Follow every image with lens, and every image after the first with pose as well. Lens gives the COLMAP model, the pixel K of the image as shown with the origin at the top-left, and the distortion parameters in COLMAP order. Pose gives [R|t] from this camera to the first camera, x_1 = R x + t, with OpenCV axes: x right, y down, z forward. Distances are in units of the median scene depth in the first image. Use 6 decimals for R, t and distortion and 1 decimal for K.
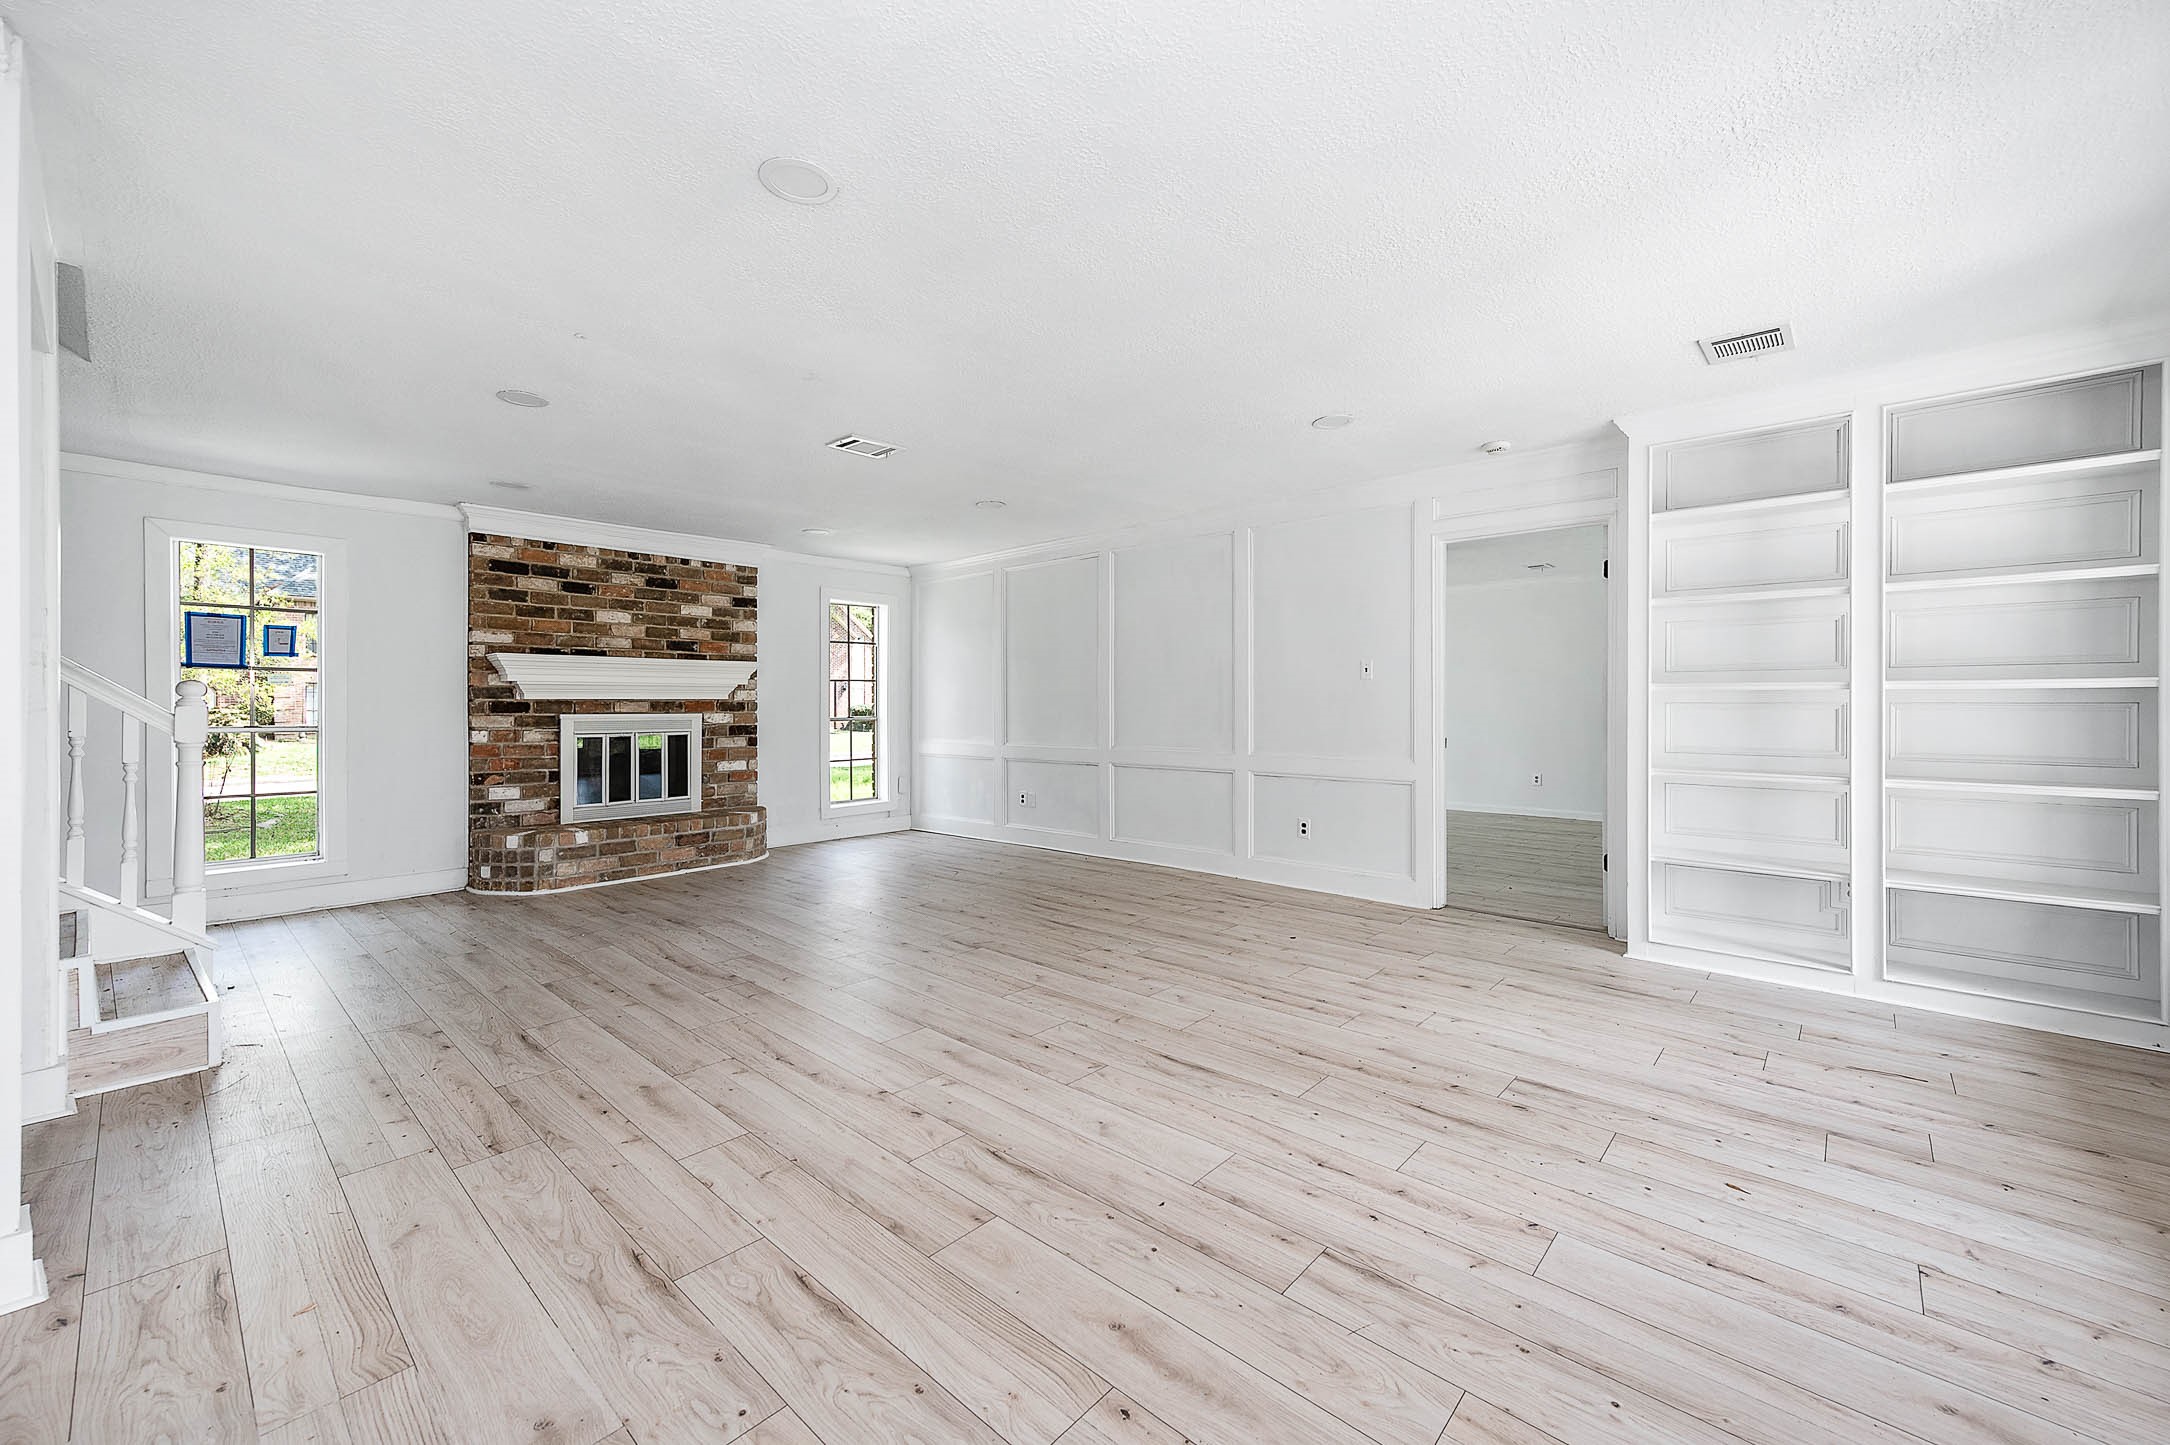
lens RADIAL K [[853.8, 0, 1081.0], [0, 853.8, 702.2], [0, 0, 1]] dist [0.008483, 0.001733]
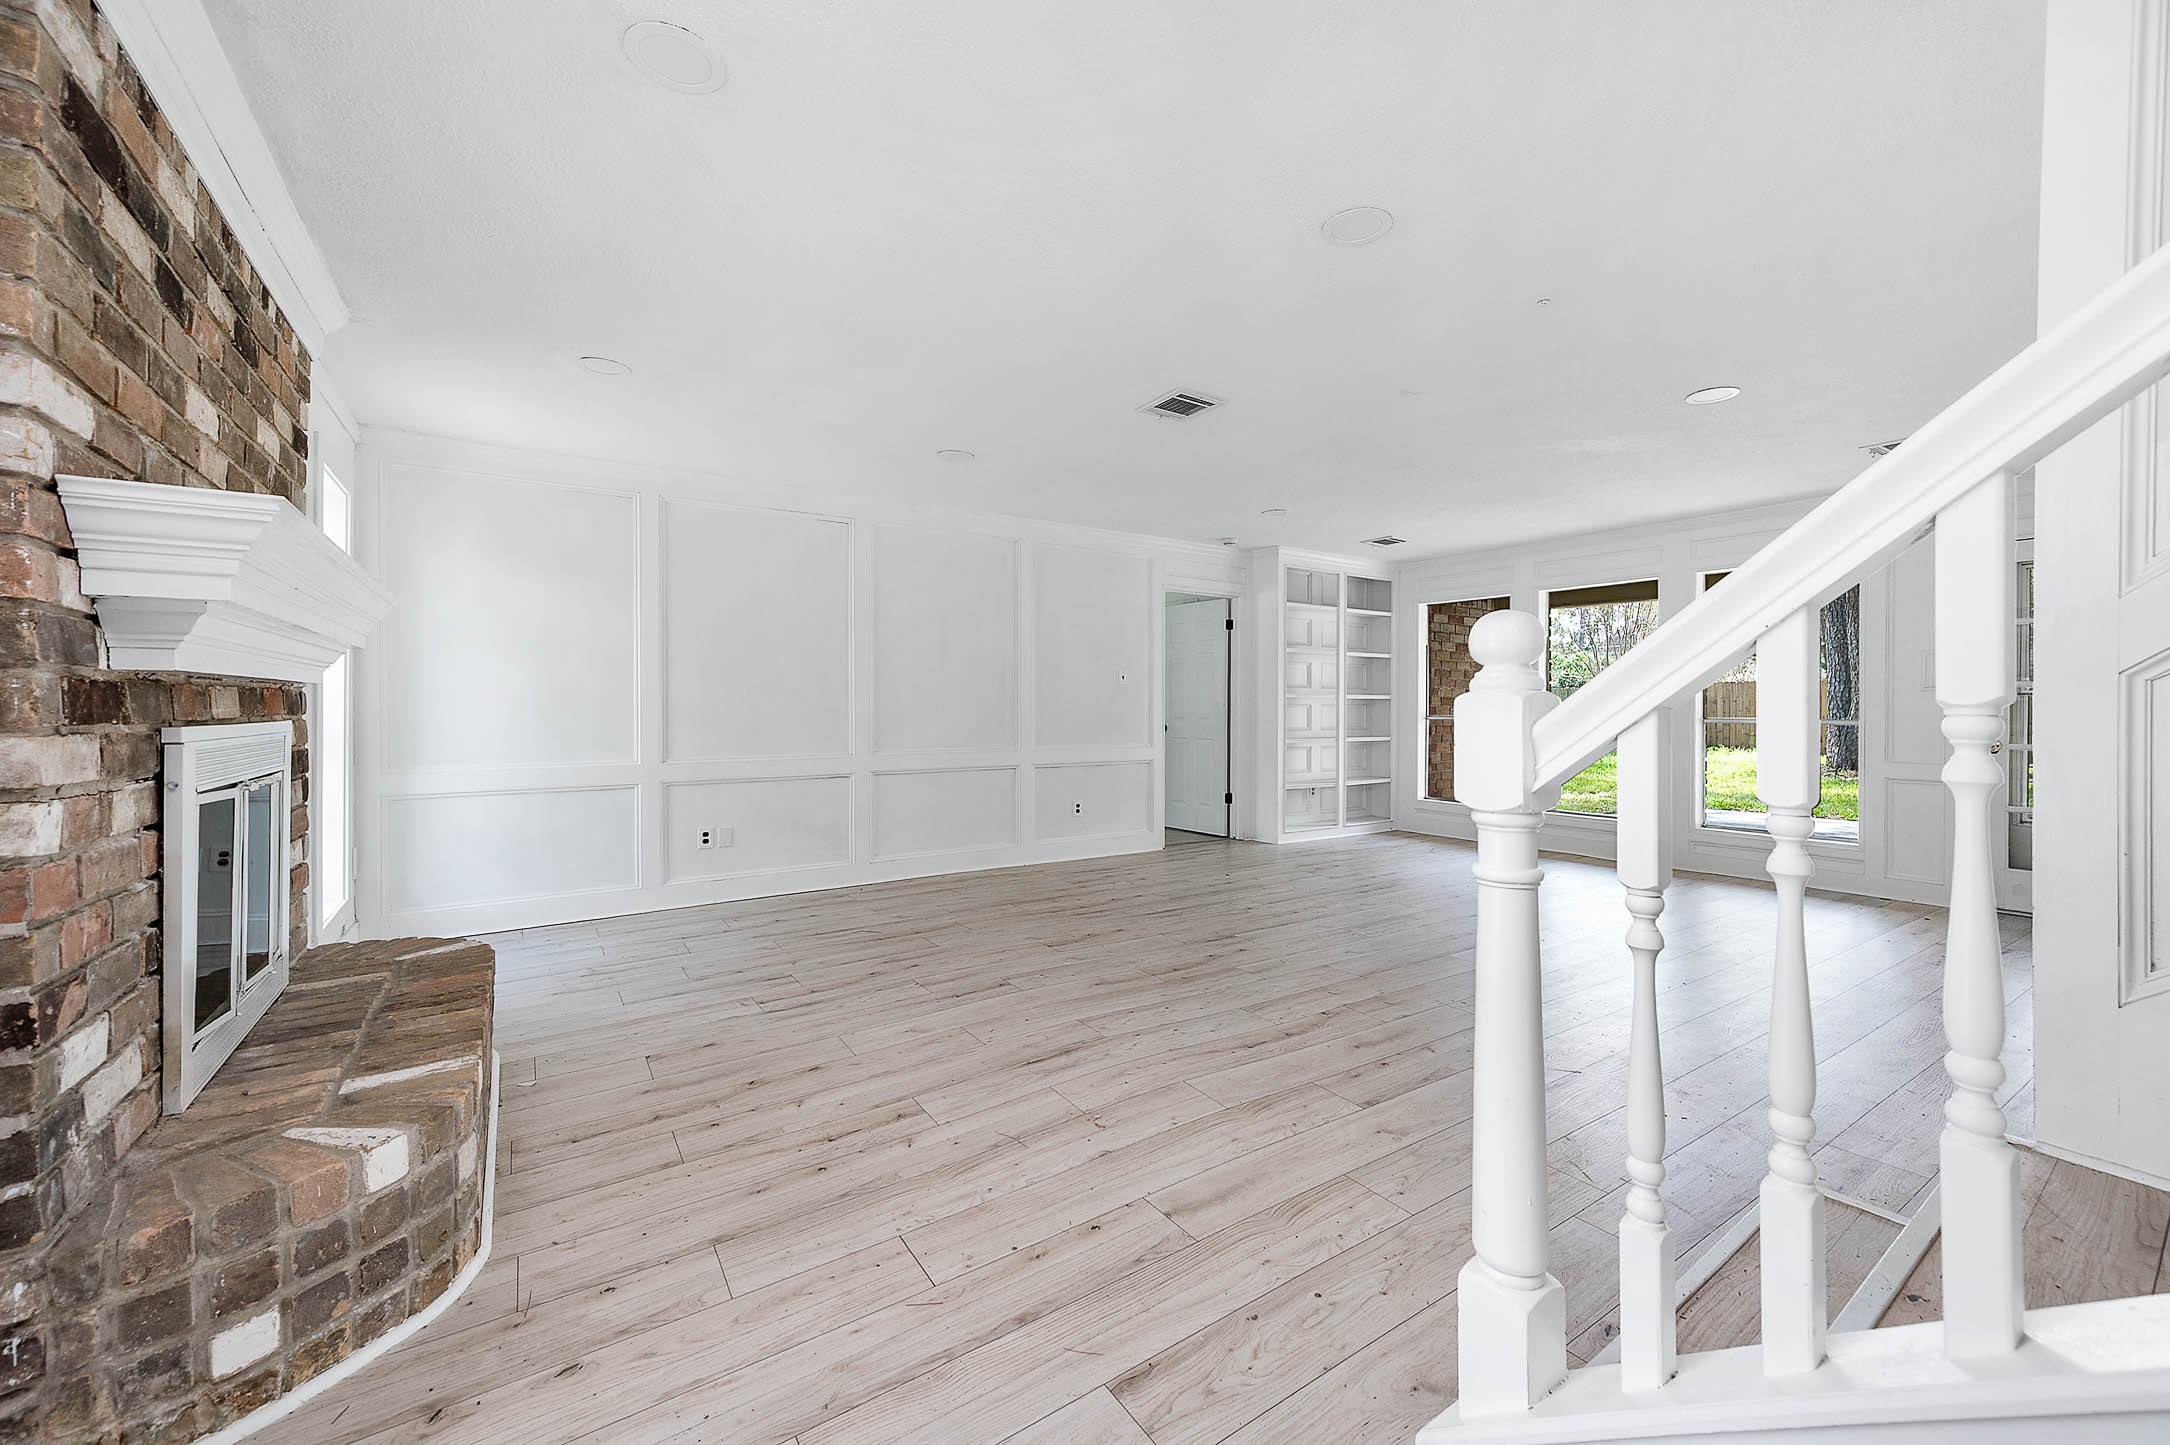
lens RADIAL K [[853.8, 0, 1095.4], [0, 853.8, 713.1], [0, 0, 1]] dist [0.008483, 0.001733]
pose [[0.235108, -0.006026, 0.971950, -0.890890], [-0.007560, 0.999939, 0.008028, 0.005484], [-0.971940, -0.009235, 0.235048, 0.696987]]
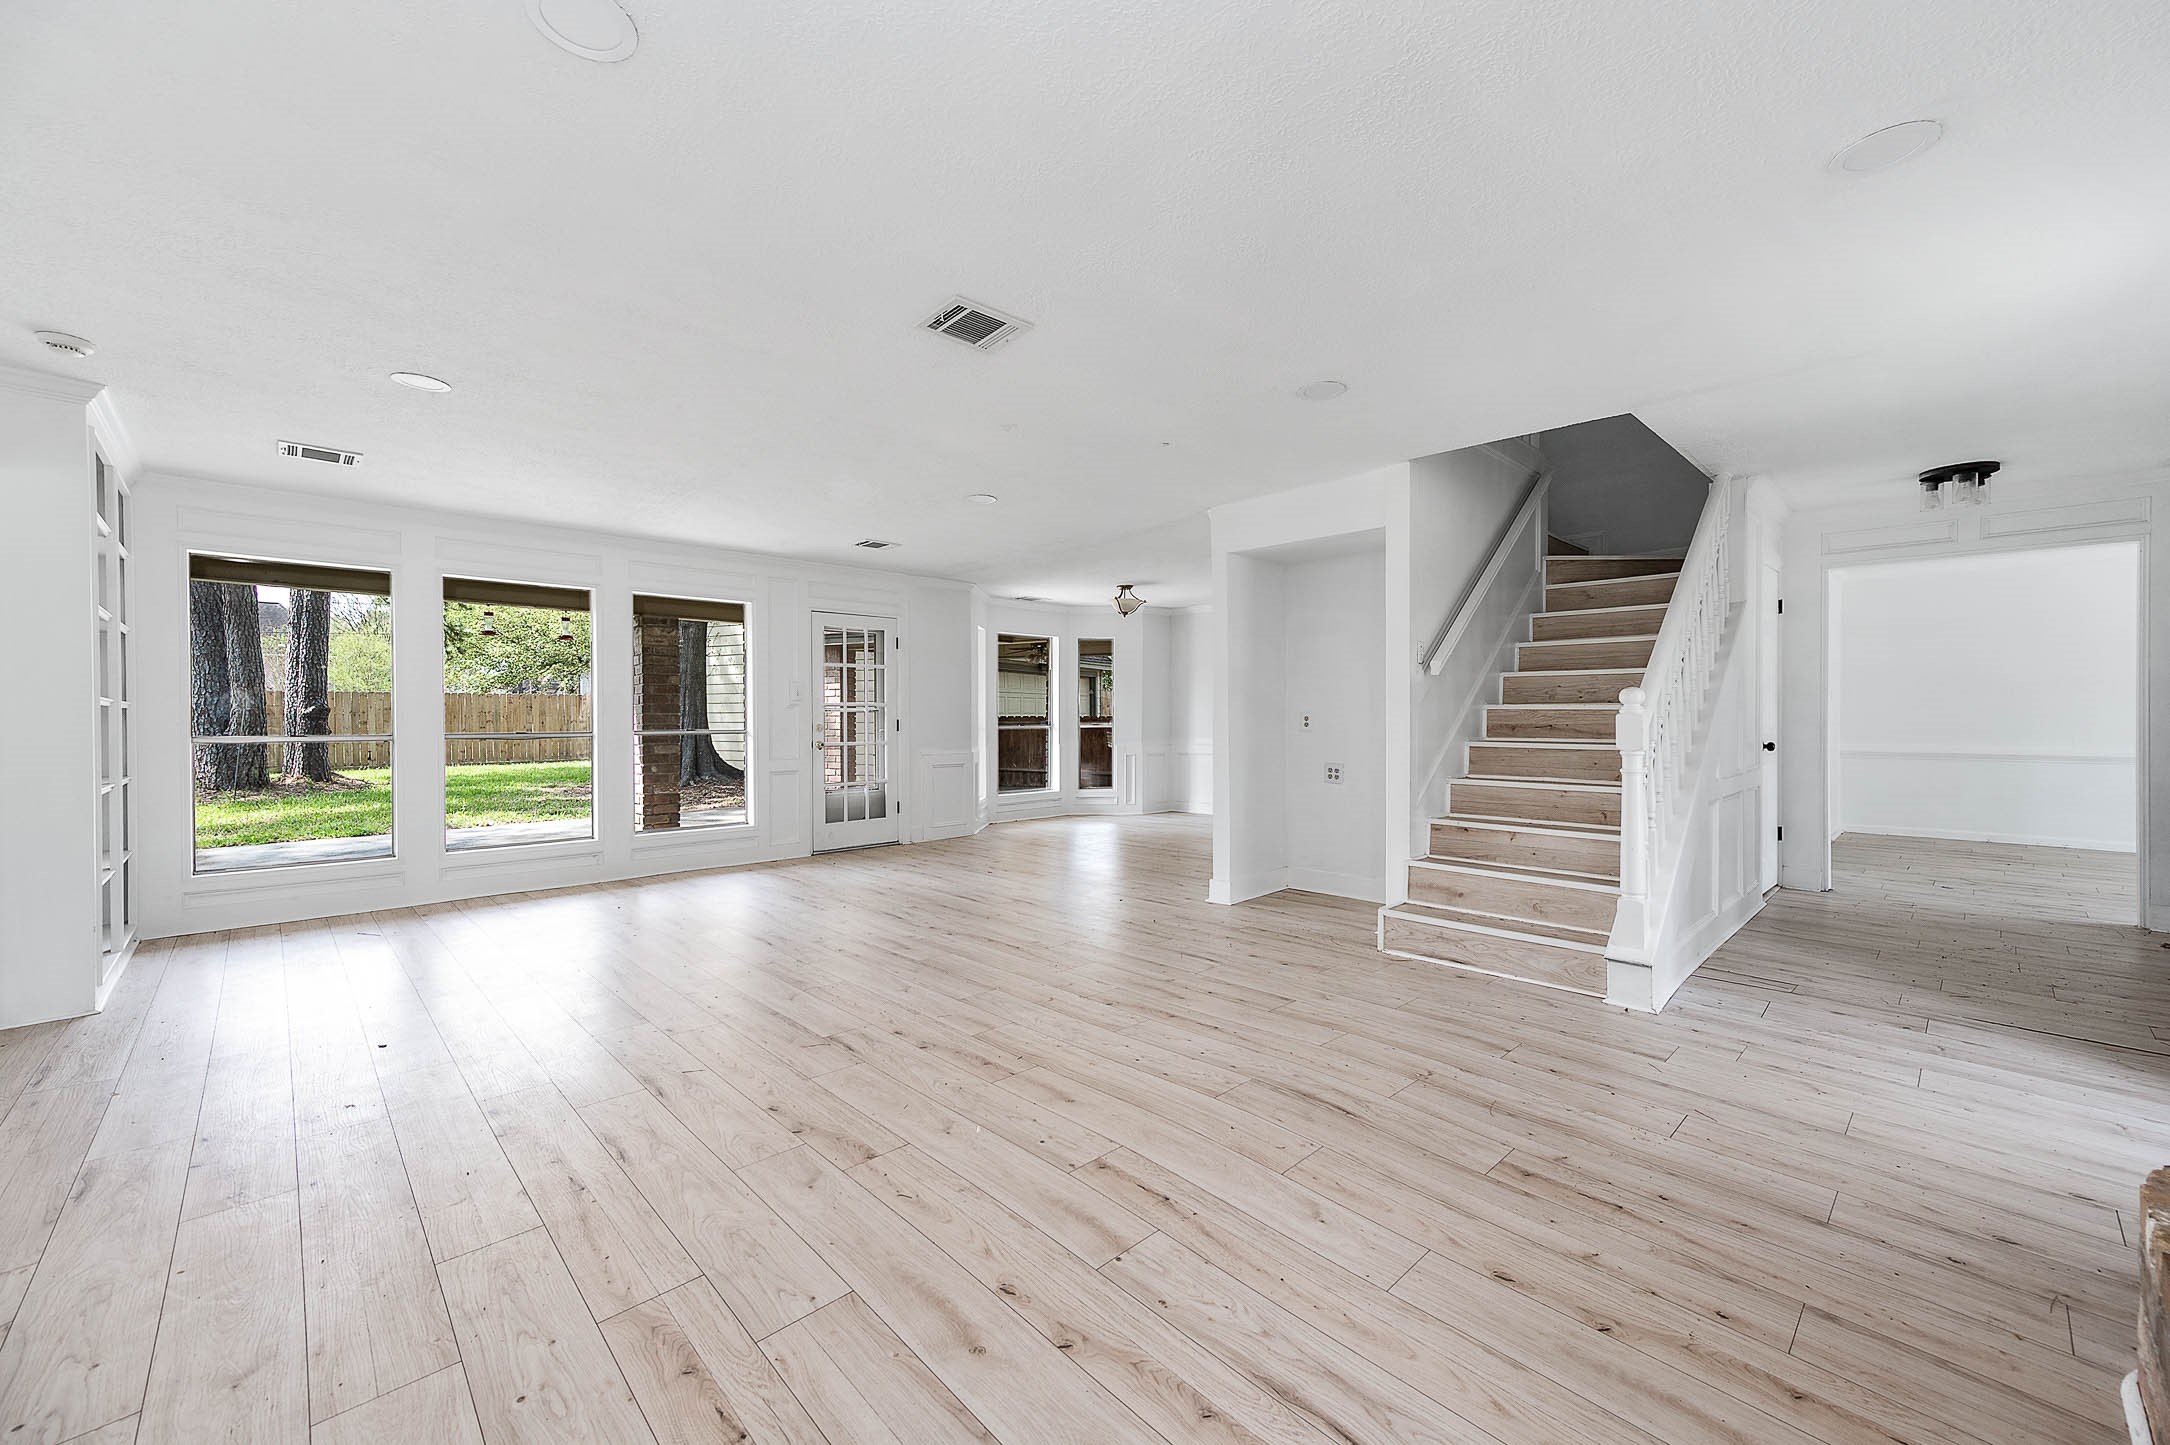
lens RADIAL K [[853.8, 0, 1082.1], [0, 853.8, 717.6], [0, 0, 1]] dist [0.008483, 0.001733]
pose [[-0.997470, 0.006779, 0.070763, -0.303086], [0.006359, 0.999961, -0.006156, 0.008322], [-0.070802, -0.005691, -0.997474, 1.316207]]
